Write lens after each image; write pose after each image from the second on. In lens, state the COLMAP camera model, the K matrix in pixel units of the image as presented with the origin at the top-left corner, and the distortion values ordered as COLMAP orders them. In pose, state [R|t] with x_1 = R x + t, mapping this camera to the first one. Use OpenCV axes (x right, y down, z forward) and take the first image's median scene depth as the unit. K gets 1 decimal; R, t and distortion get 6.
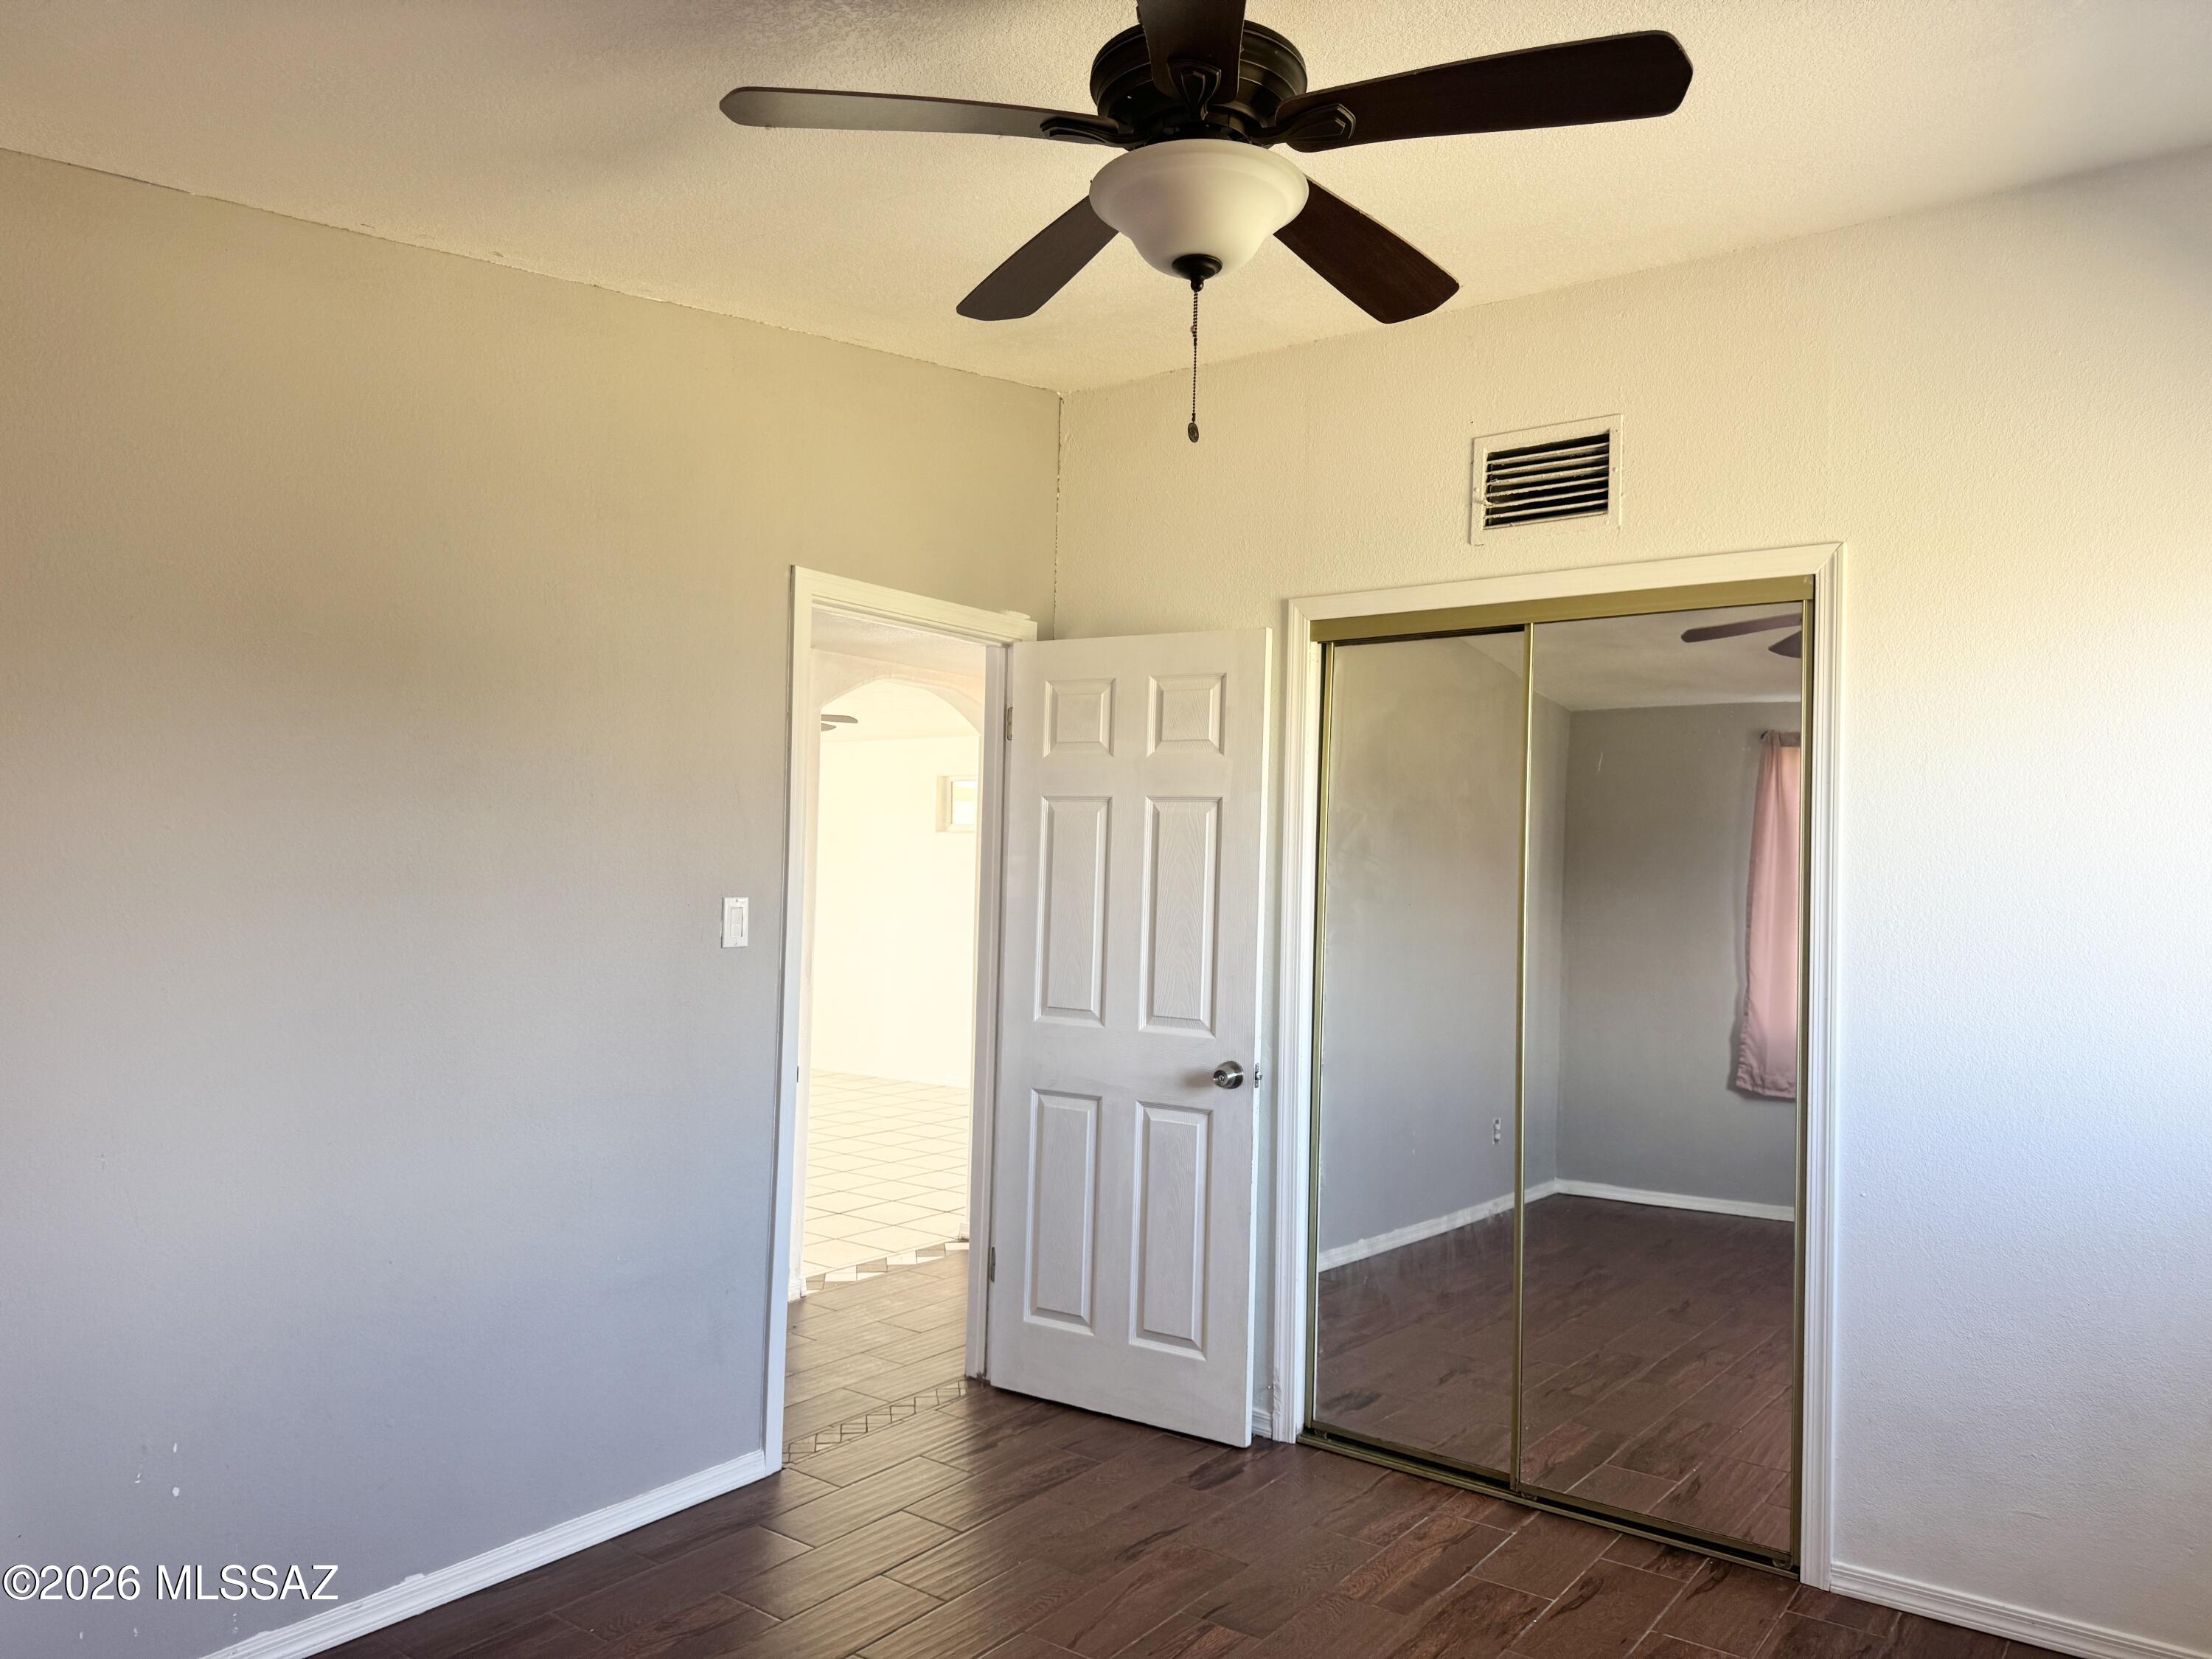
lens RADIAL K [[1574.8, 0, 1103.4], [0, 1574.8, 834.4], [0, 0, 1]] dist [0.061059, -0.076250]
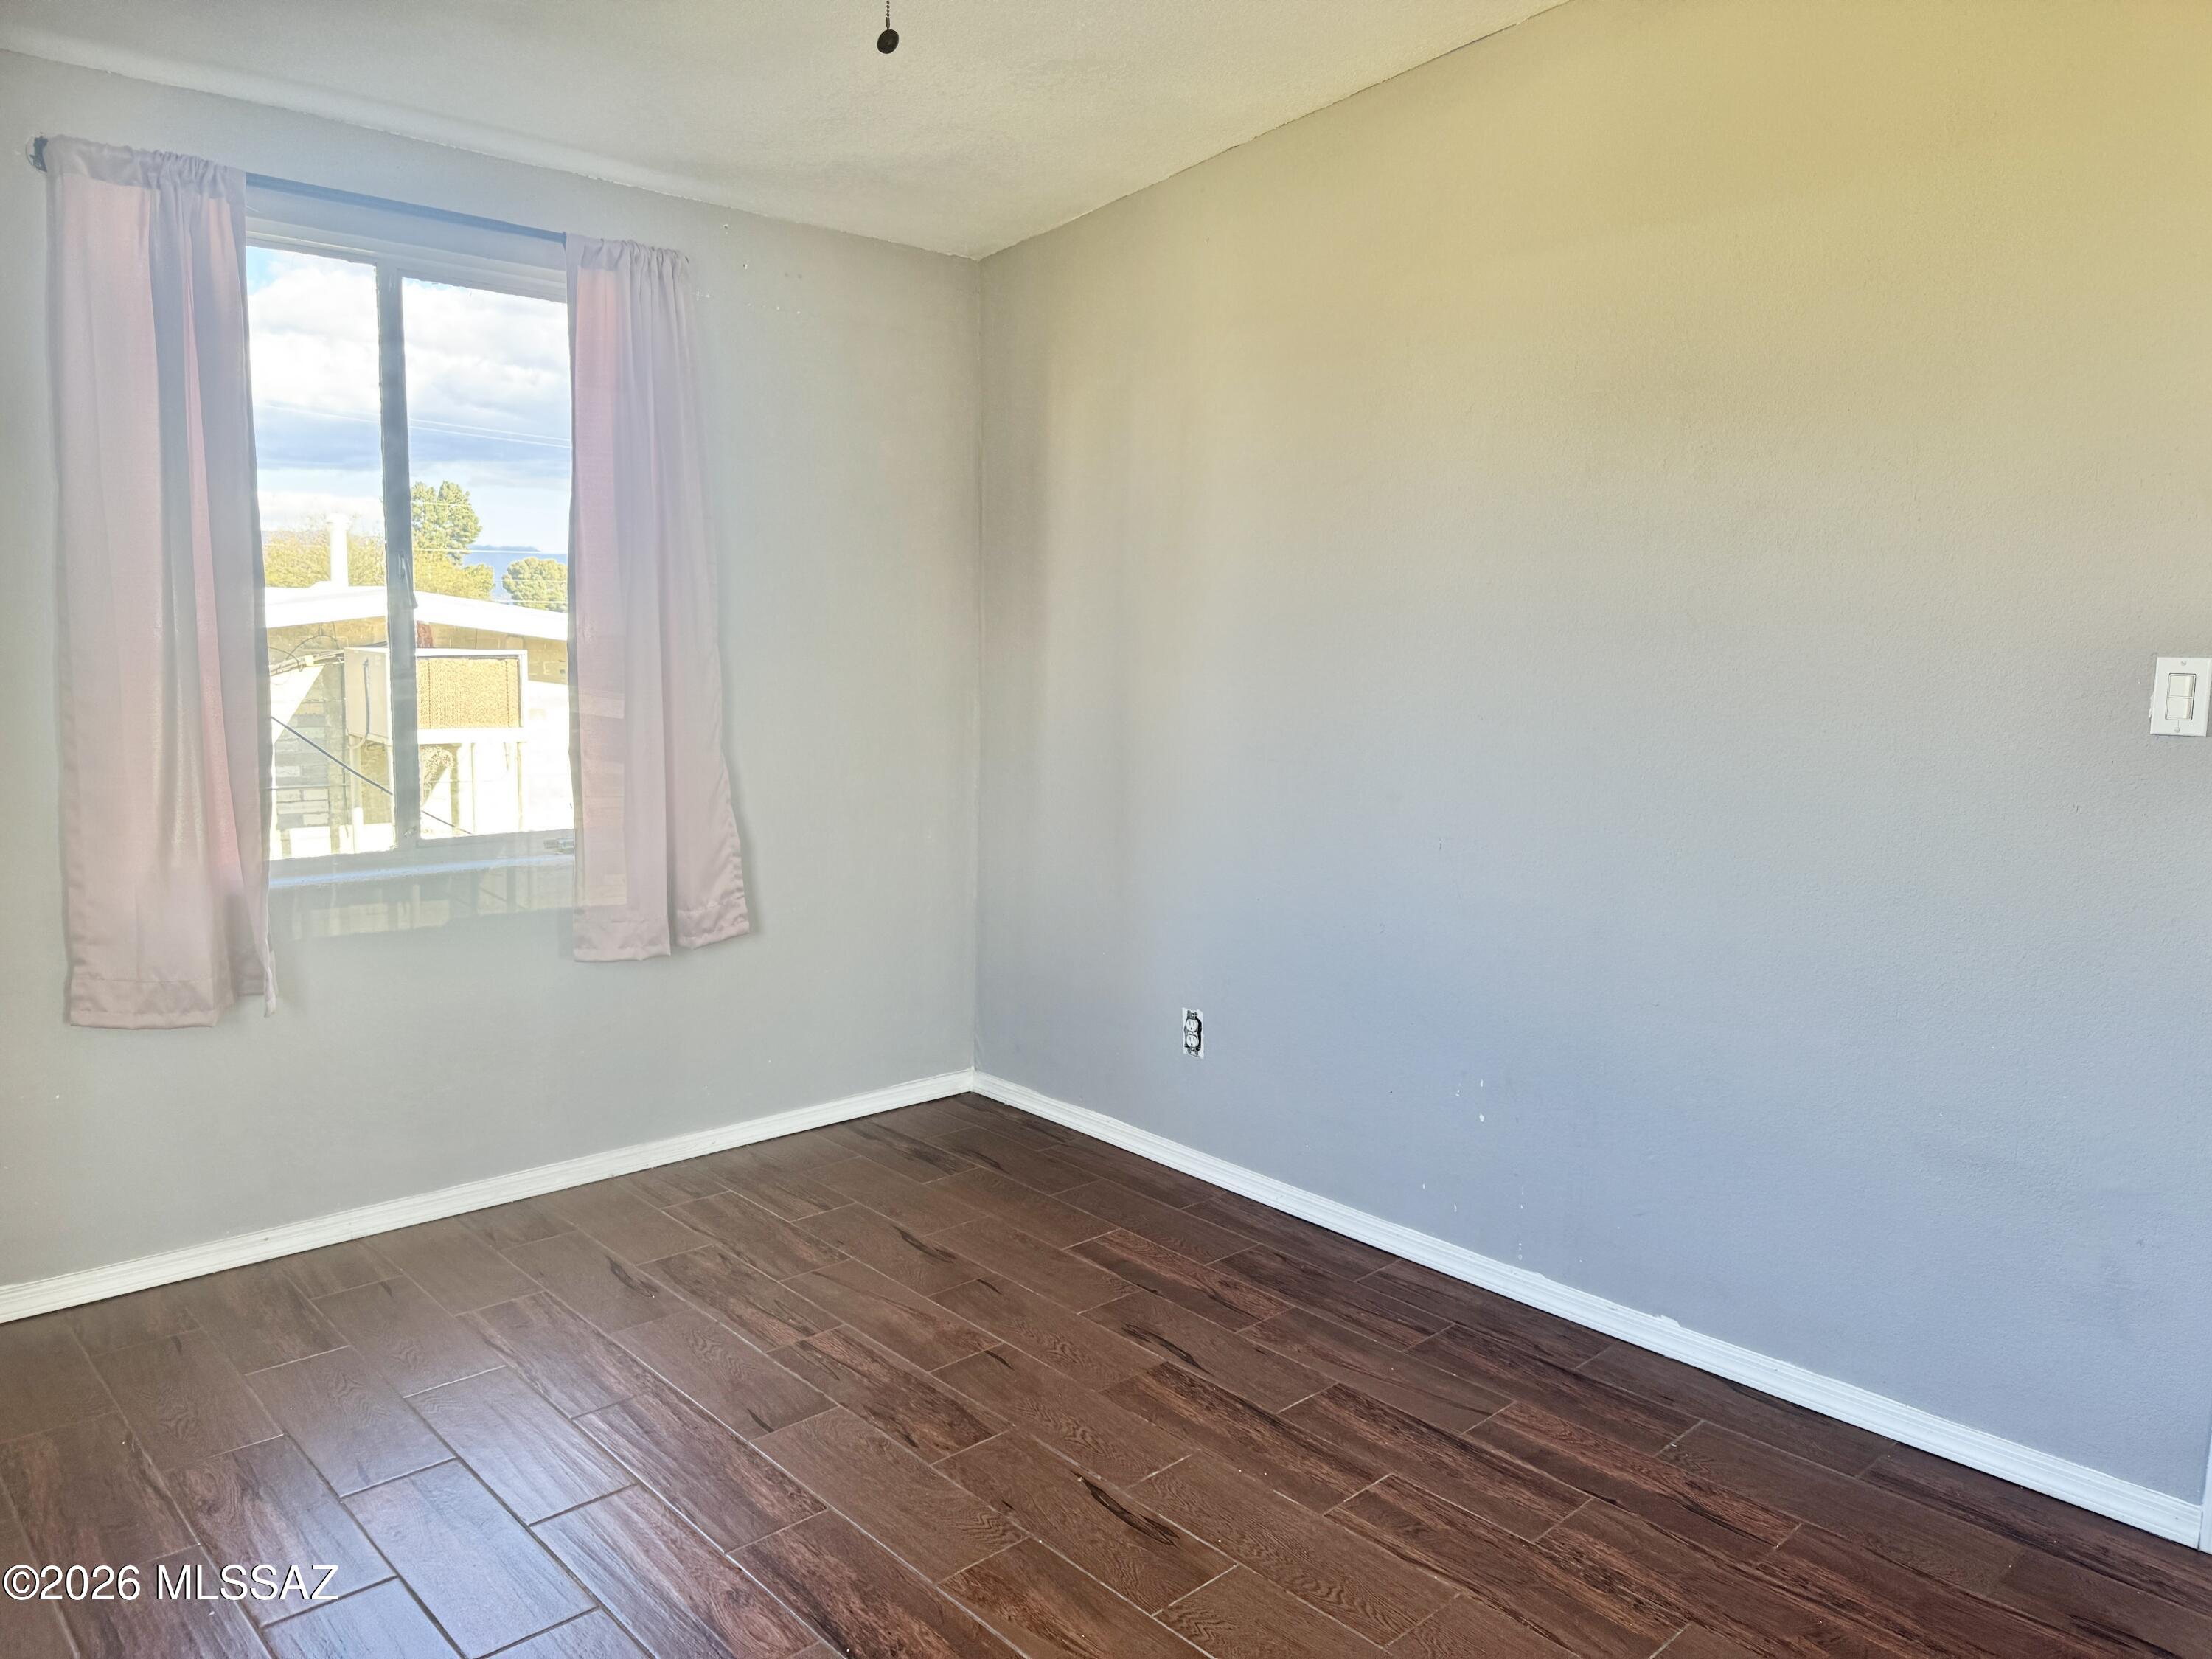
lens RADIAL K [[1574.8, 0, 1100.1], [0, 1574.8, 820.8], [0, 0, 1]] dist [0.061059, -0.076250]
pose [[-0.169377, 0.108491, -0.979562, 0.578879], [0.001871, 0.993956, 0.109761, 0.039838], [0.985550, 0.016758, -0.168556, 0.804501]]
